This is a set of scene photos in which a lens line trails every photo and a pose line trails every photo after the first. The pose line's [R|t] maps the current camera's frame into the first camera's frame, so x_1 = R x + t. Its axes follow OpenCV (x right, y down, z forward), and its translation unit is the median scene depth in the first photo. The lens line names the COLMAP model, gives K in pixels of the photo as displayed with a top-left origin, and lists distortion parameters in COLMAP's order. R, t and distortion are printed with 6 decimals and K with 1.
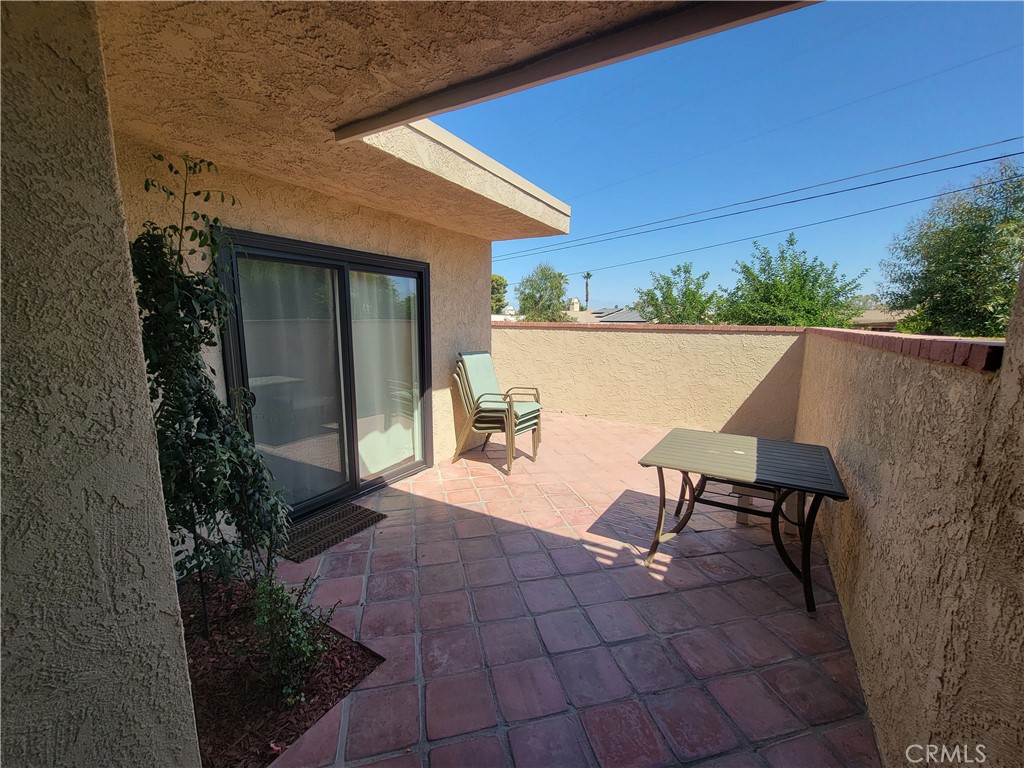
lens RADIAL K [[416.0, 0, 511.8], [0, 416.0, 389.3], [0, 0, 1]] dist [-0.001429, 0.000561]
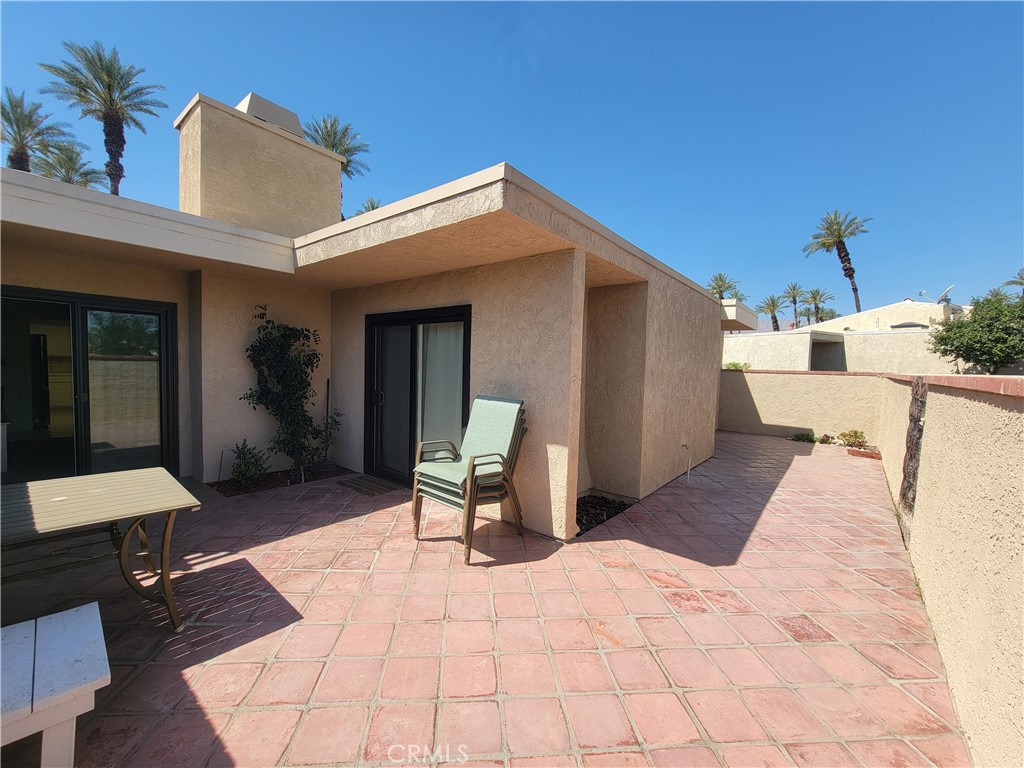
lens RADIAL K [[422.1, 0, 514.0], [0, 422.1, 386.6], [0, 0, 1]] dist [0.000263, 0.000699]
pose [[-0.148616, 0.038279, -0.988154, 1.046770], [-0.196626, 0.978155, 0.067464, -0.249630], [0.969150, 0.204323, -0.137843, 1.649369]]
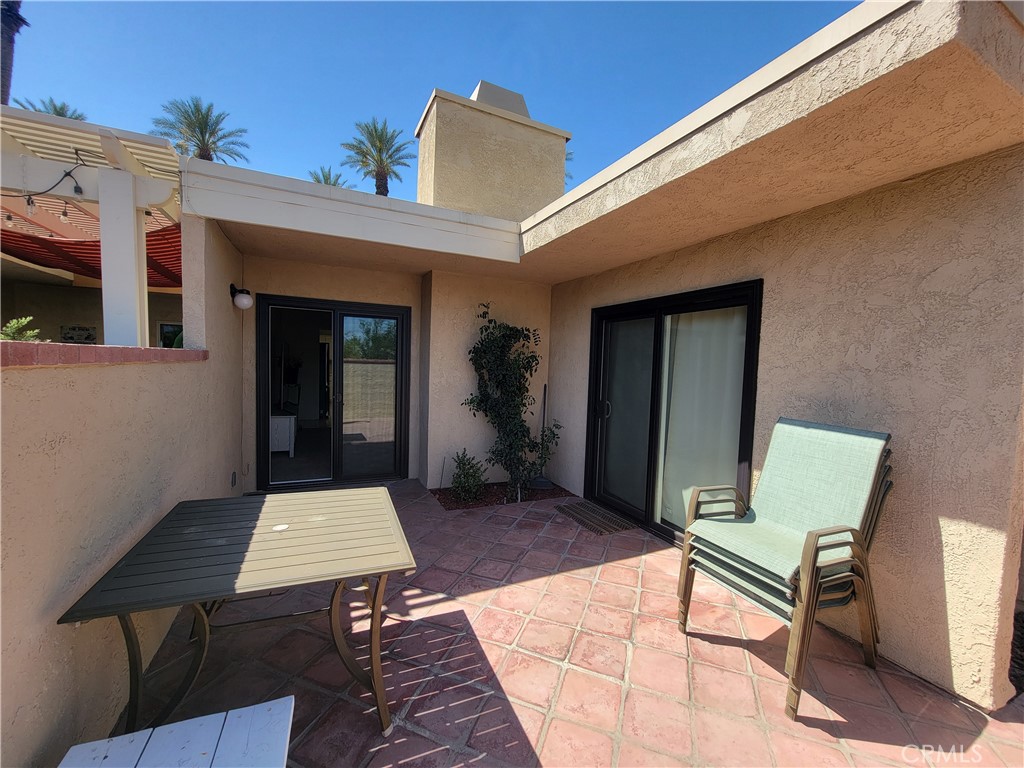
lens RADIAL K [[422.1, 0, 514.0], [0, 422.1, 386.6], [0, 0, 1]] dist [0.000263, 0.000699]
pose [[-0.560930, 0.019283, -0.827638, 0.768770], [-0.176855, 0.973859, 0.142553, -0.201771], [0.808752, 0.226334, -0.542857, 1.392616]]
